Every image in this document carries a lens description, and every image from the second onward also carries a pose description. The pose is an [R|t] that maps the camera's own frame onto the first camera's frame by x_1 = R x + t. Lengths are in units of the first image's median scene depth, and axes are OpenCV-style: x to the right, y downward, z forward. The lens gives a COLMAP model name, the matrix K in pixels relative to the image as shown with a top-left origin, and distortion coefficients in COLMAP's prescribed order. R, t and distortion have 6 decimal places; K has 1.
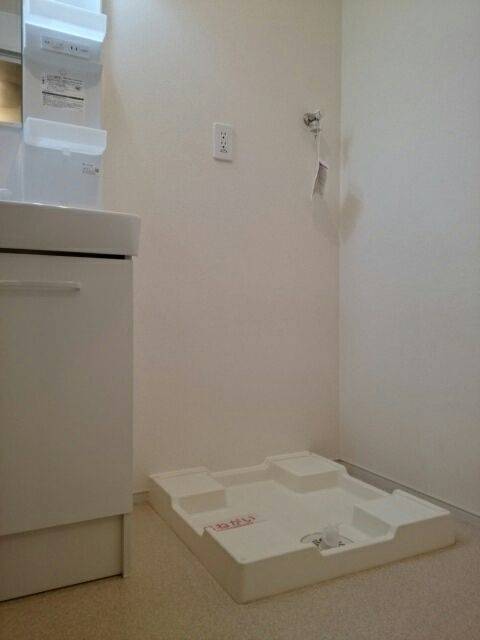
lens RADIAL K [[484.8, 0, 240.0], [0, 484.8, 320.0], [0, 0, 1]] dist [0.092145, -0.115076]
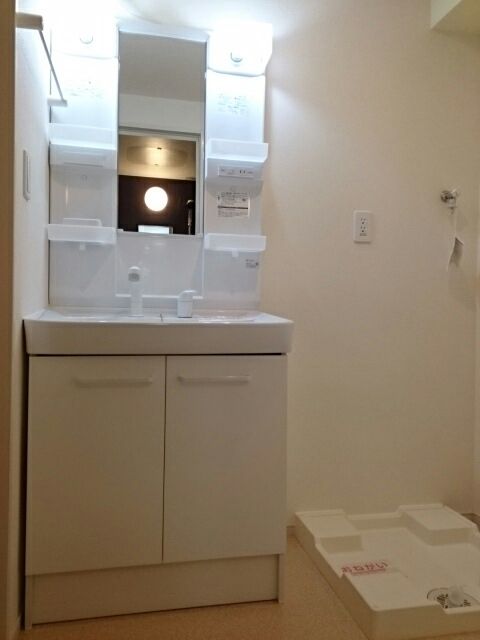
lens RADIAL K [[484.8, 0, 240.0], [0, 484.8, 320.0], [0, 0, 1]] dist [0.092145, -0.115076]
pose [[0.962212, 0.014601, -0.271908, 0.004111], [-0.012271, 0.999872, 0.010266, -0.177886], [0.272023, -0.006541, 0.962268, -0.203254]]
